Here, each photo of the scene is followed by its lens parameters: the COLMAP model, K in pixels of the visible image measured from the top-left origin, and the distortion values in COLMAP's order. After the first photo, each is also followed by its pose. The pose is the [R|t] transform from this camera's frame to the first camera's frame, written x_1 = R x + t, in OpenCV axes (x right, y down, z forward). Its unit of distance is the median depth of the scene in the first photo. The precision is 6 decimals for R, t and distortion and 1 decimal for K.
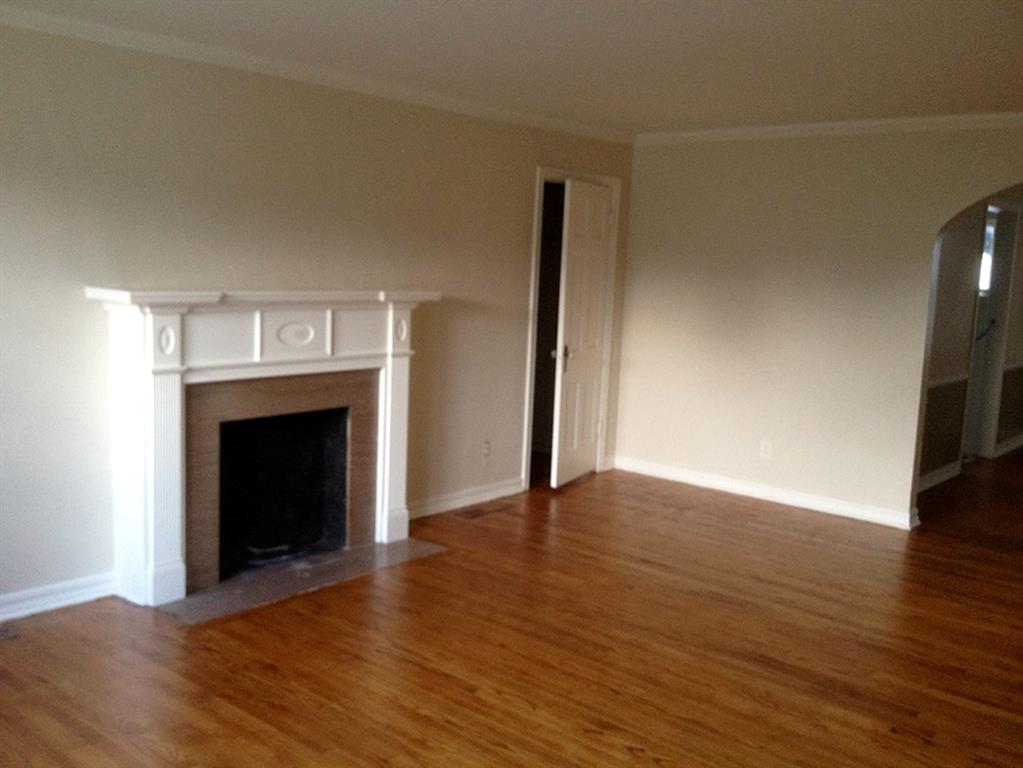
lens RADIAL K [[943.5, 0, 511.5], [0, 943.5, 384.0], [0, 0, 1]] dist [0.044539, 0.000161]
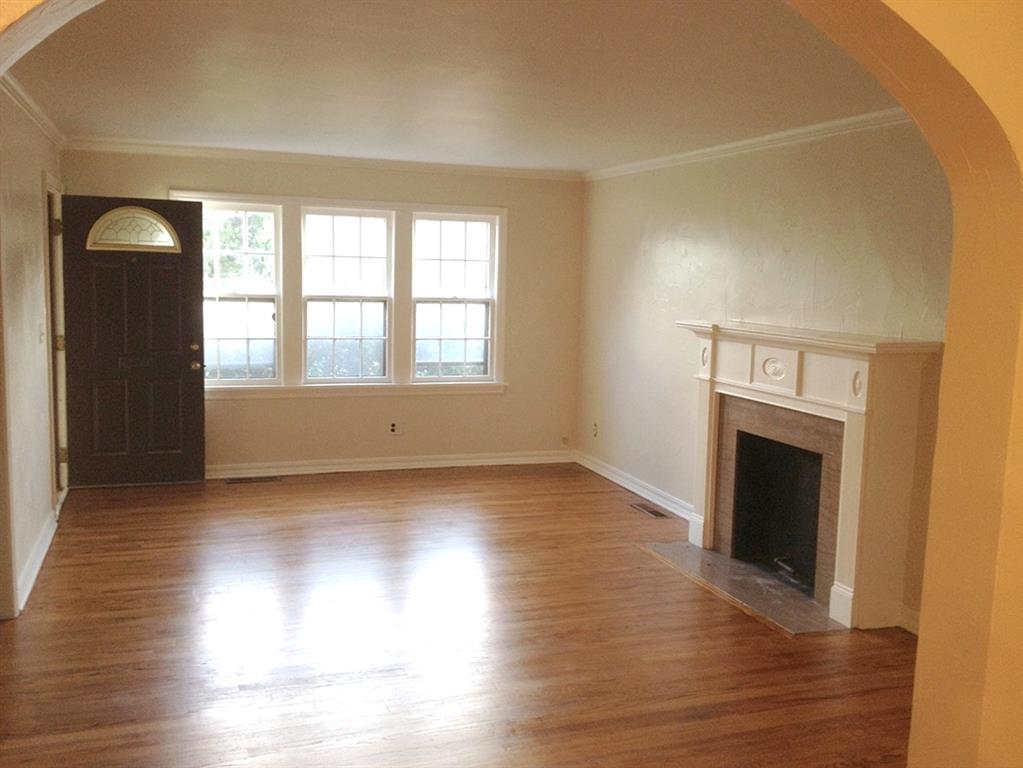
lens RADIAL K [[943.5, 0, 511.5], [0, 943.5, 384.0], [0, 0, 1]] dist [0.044539, 0.000161]
pose [[-0.460875, 0.057632, -0.885592, 0.915918], [-0.163455, 0.975305, 0.148535, -0.152578], [0.872283, 0.213210, -0.440073, 1.243552]]
